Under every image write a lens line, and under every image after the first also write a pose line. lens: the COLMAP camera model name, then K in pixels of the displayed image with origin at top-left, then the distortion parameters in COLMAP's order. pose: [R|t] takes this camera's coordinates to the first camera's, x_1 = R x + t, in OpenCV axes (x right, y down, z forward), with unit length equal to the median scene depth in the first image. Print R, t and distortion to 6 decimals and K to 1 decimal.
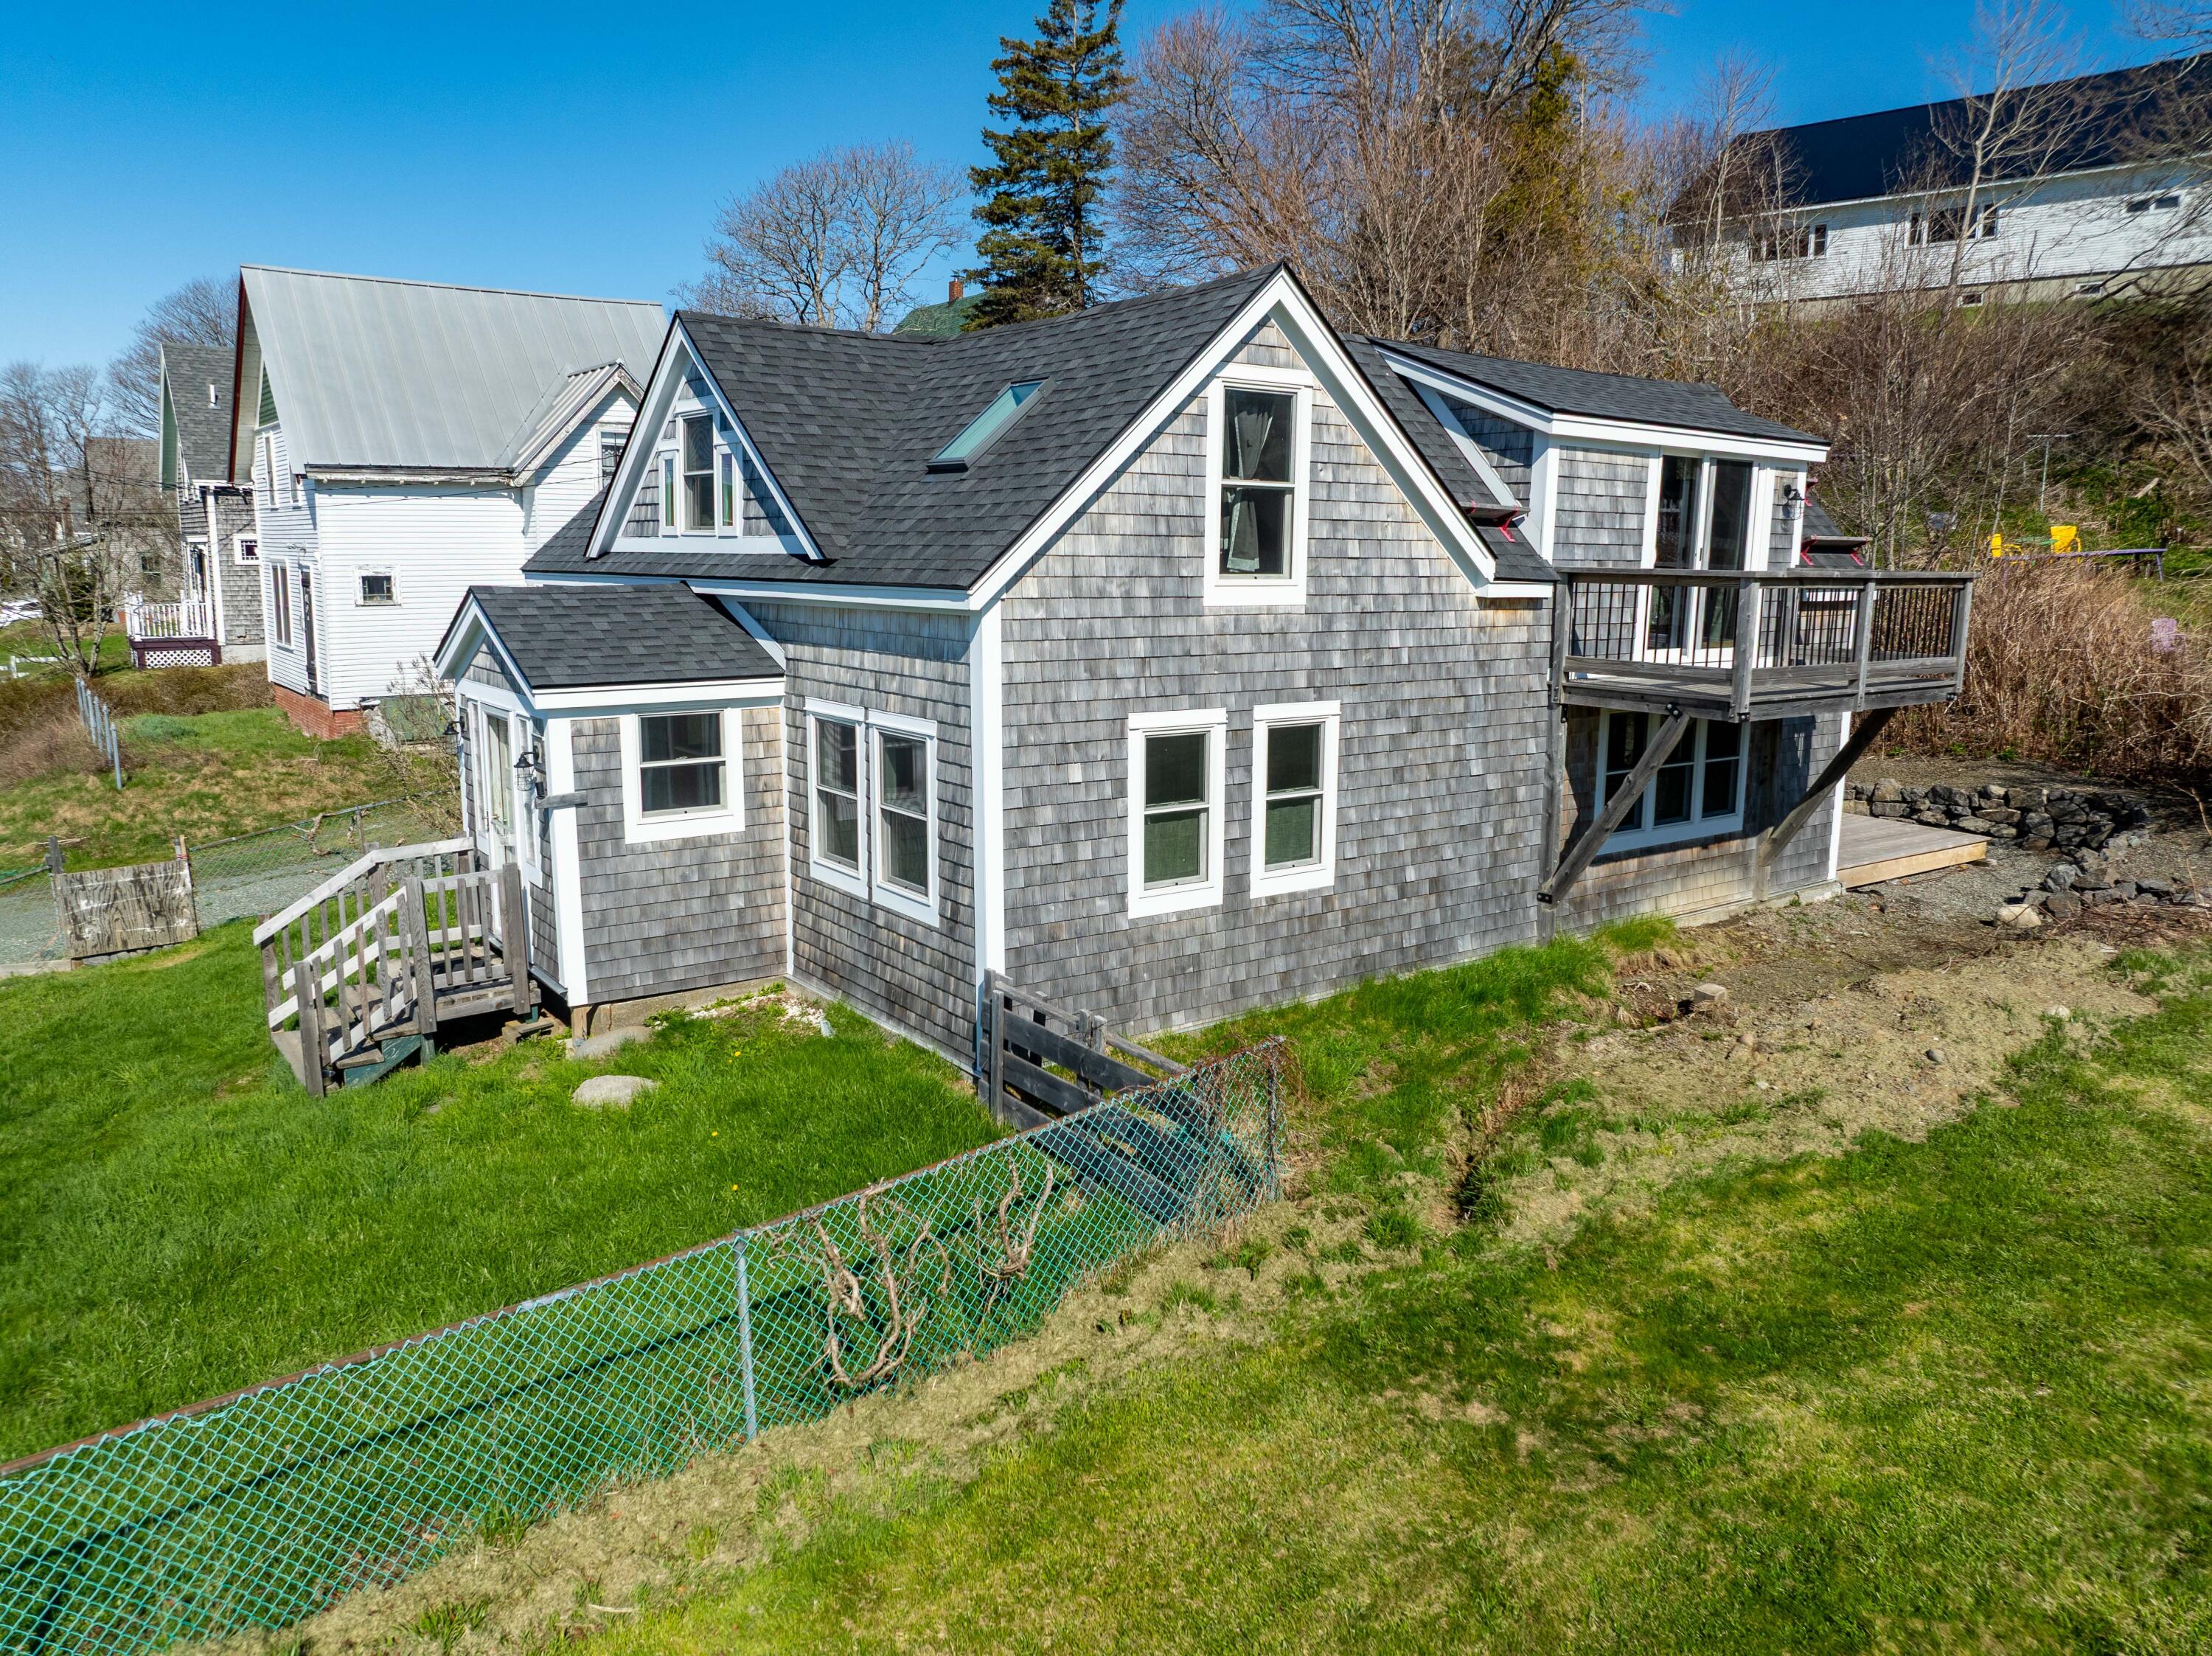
lens RADIAL K [[1548.6, 0, 1113.4], [0, 1548.6, 824.6], [0, 0, 1]] dist [-0.038168, 0.003965]
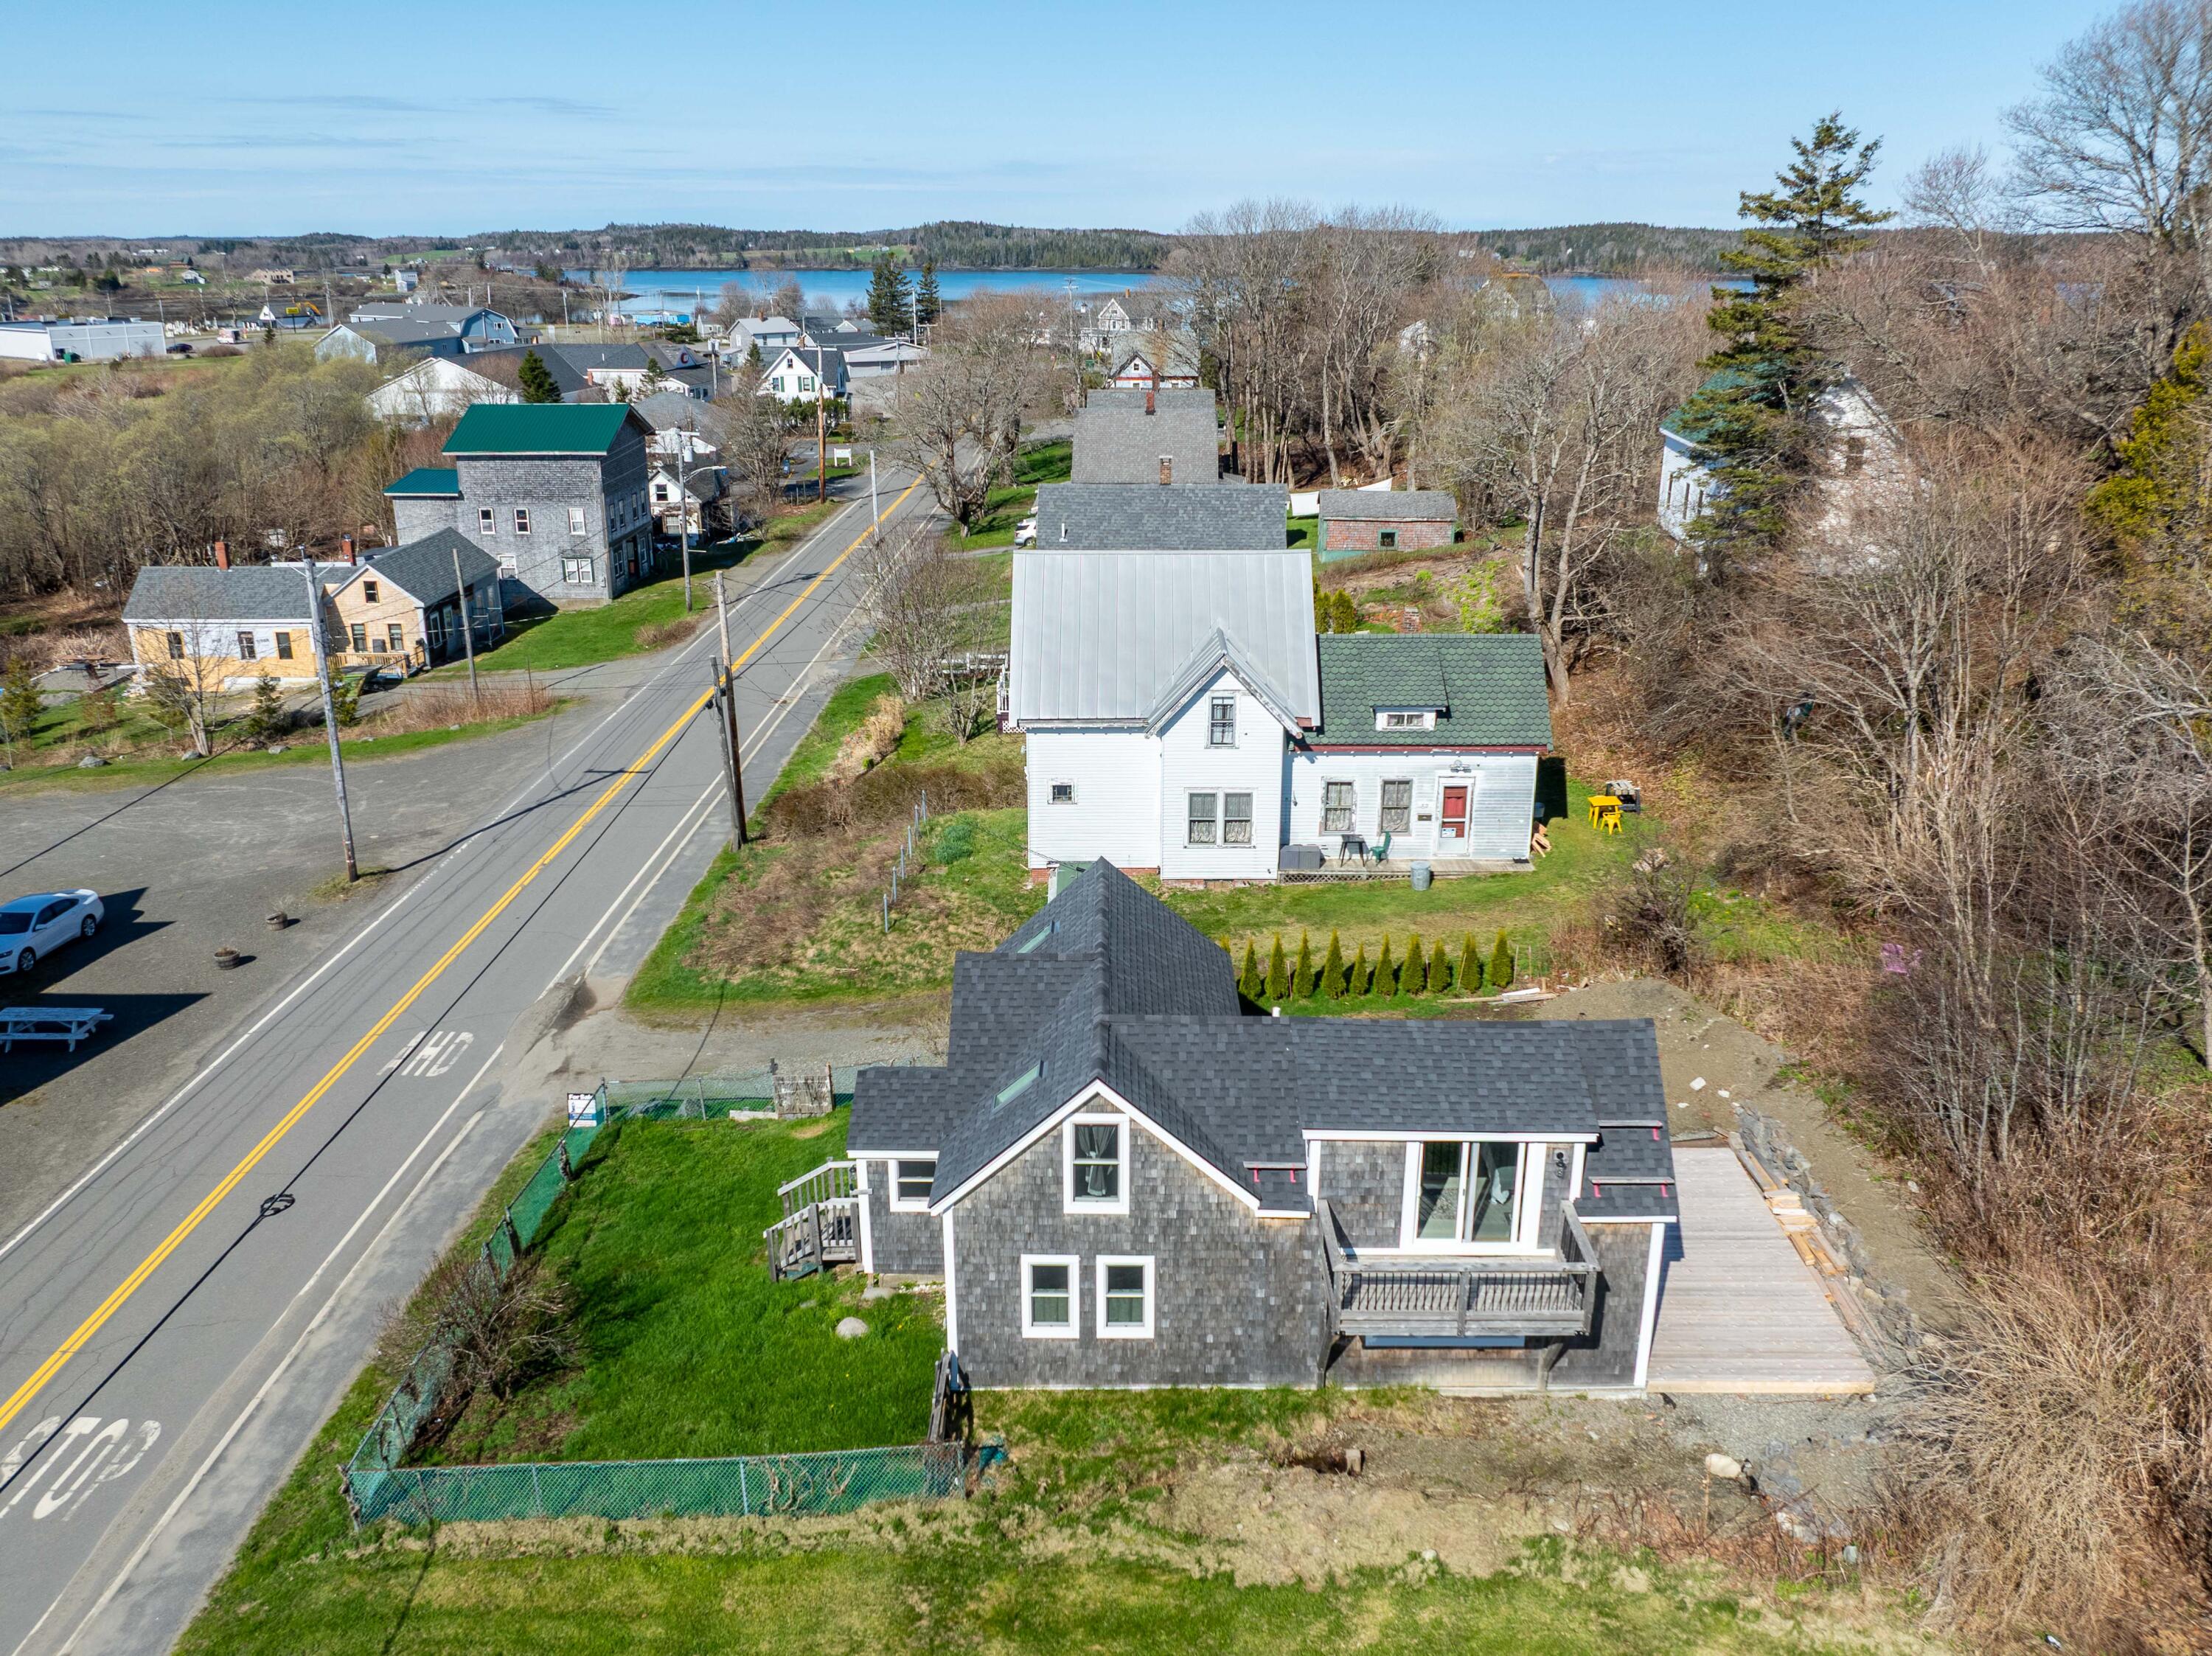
lens RADIAL K [[1728.6, 0, 1116.1], [0, 1728.6, 818.9], [0, 0, 1]] dist [-0.031555, -0.004758]
pose [[0.801189, 0.175445, -0.572115, 1.341087], [-0.100370, 0.981910, 0.160554, -1.032597], [0.589934, -0.071211, 0.804305, -0.809952]]
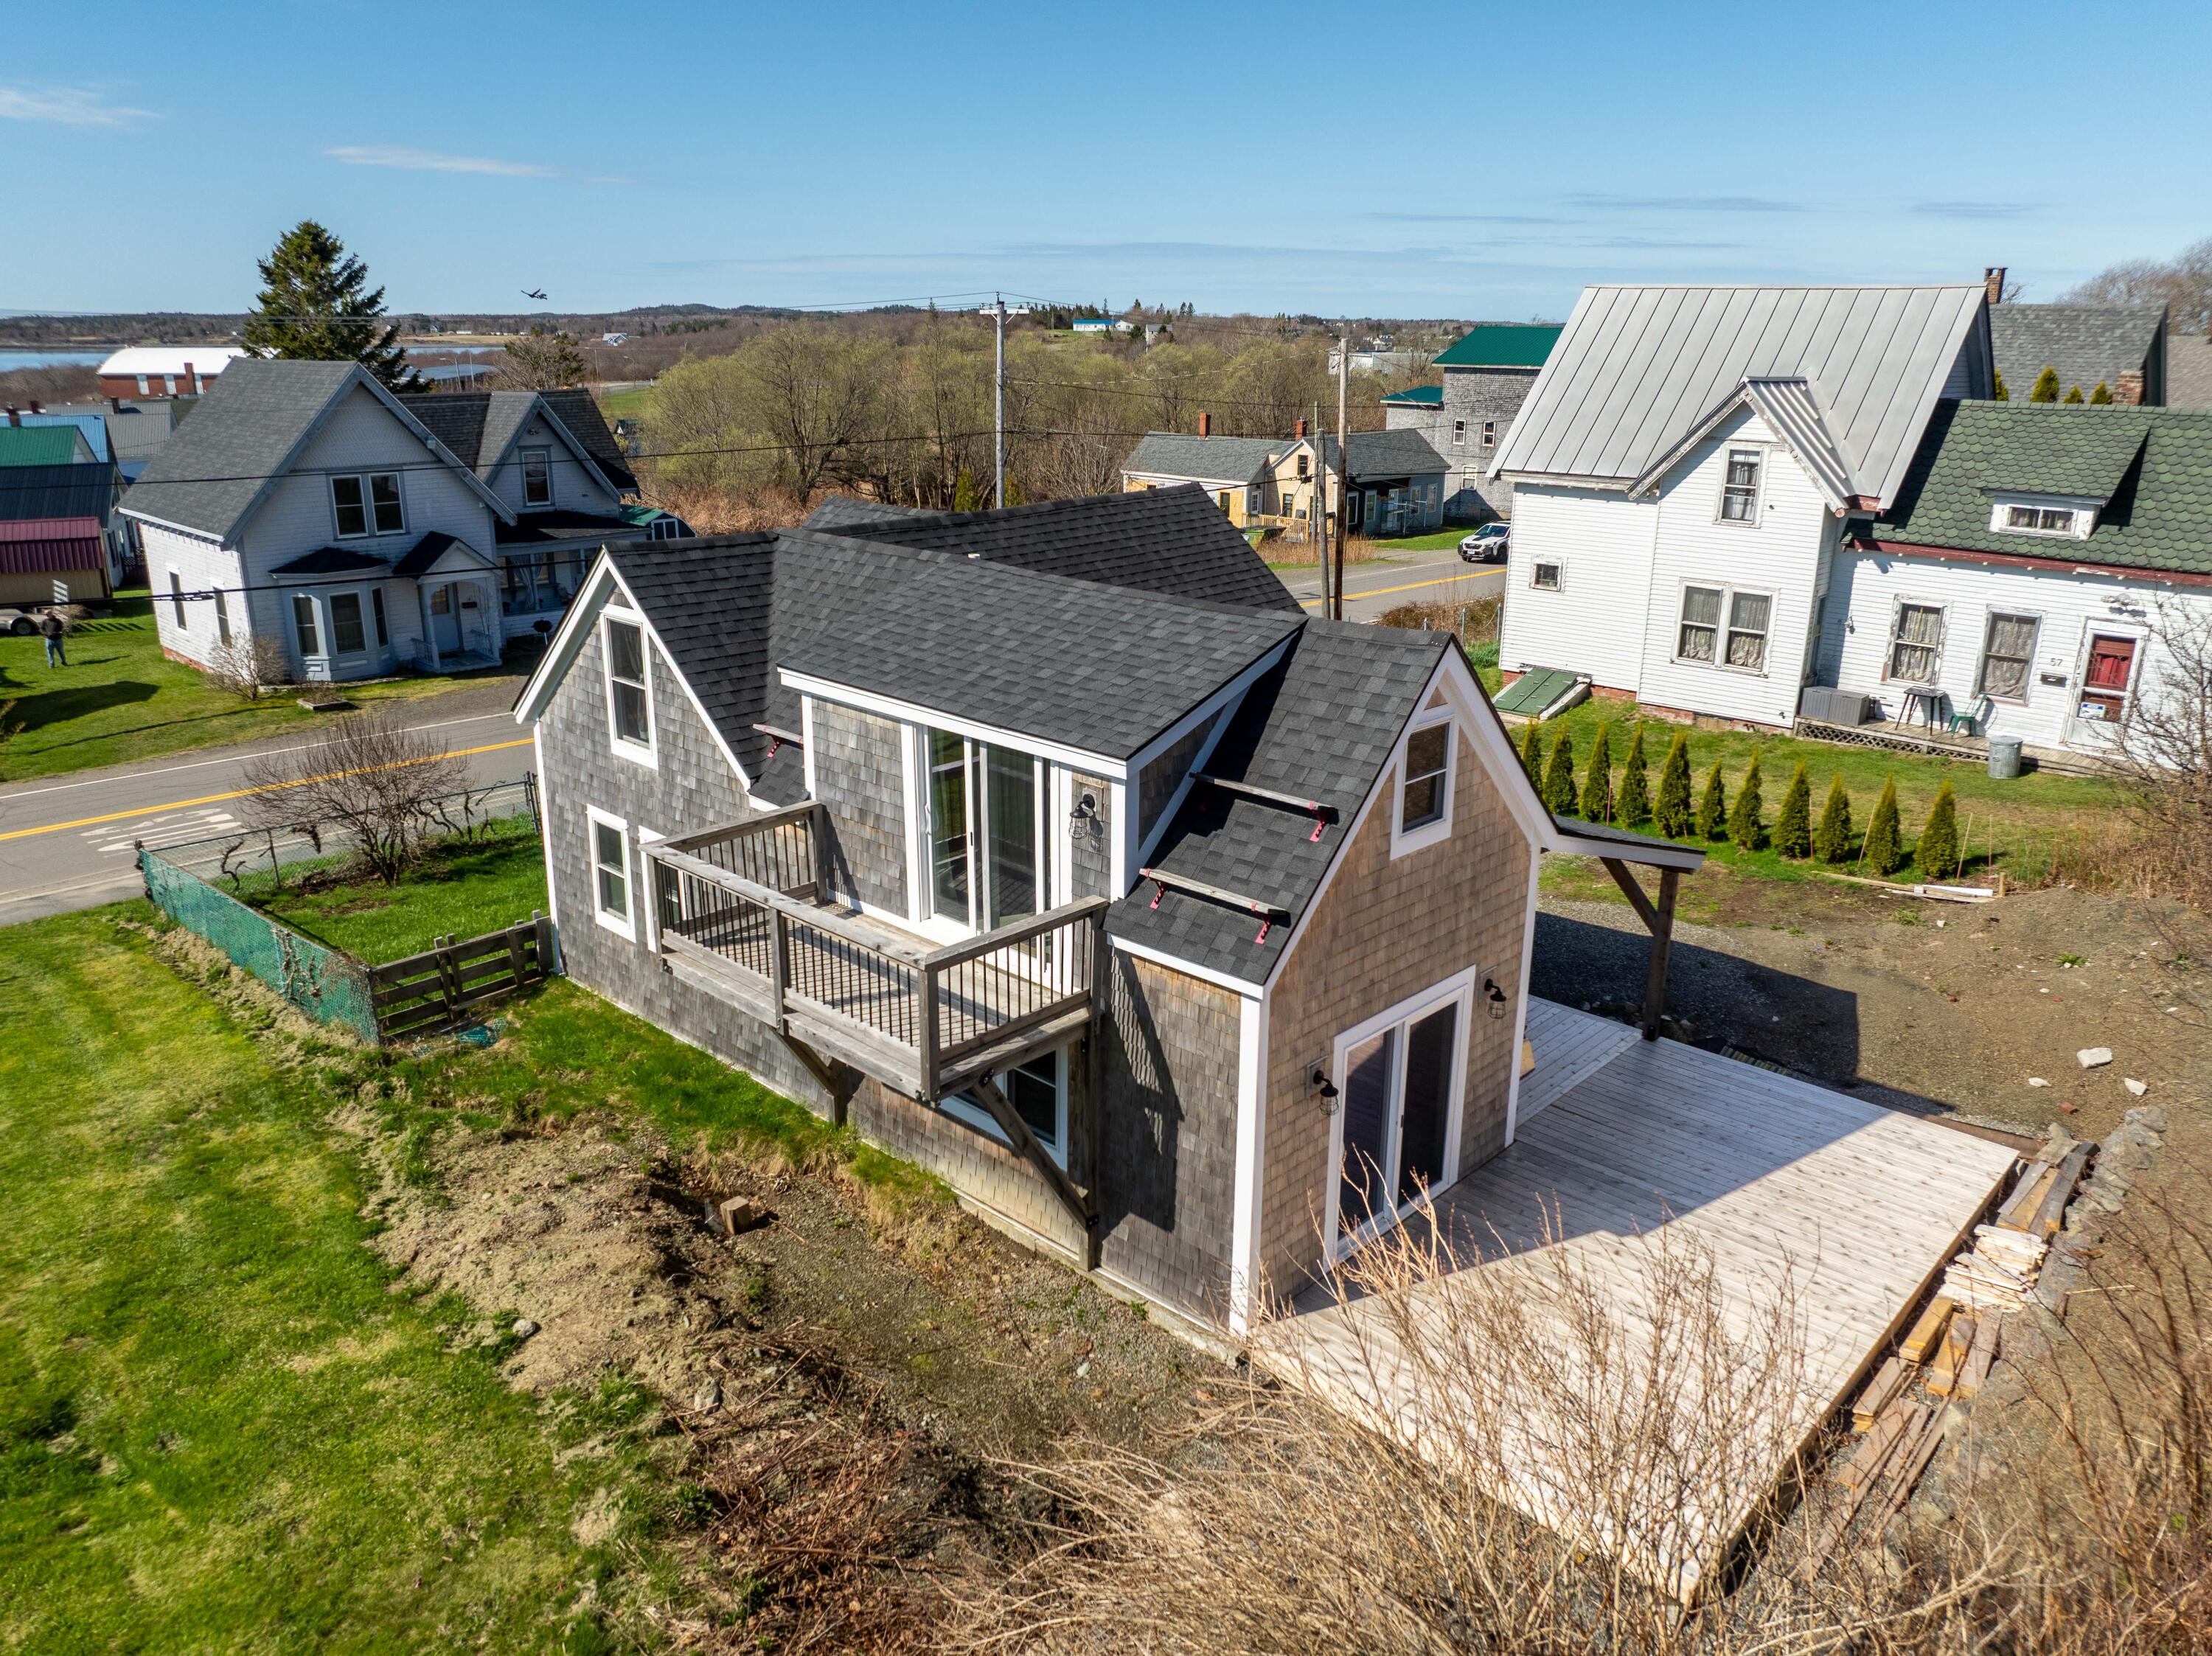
lens RADIAL K [[1548.6, 0, 1108.1], [0, 1548.6, 835.5], [0, 0, 1]] dist [-0.038168, 0.003965]
pose [[0.188352, 0.299822, -0.935217, 1.583471], [-0.187618, 0.945708, 0.265399, -0.552458], [0.964014, 0.125475, 0.234378, 1.092835]]
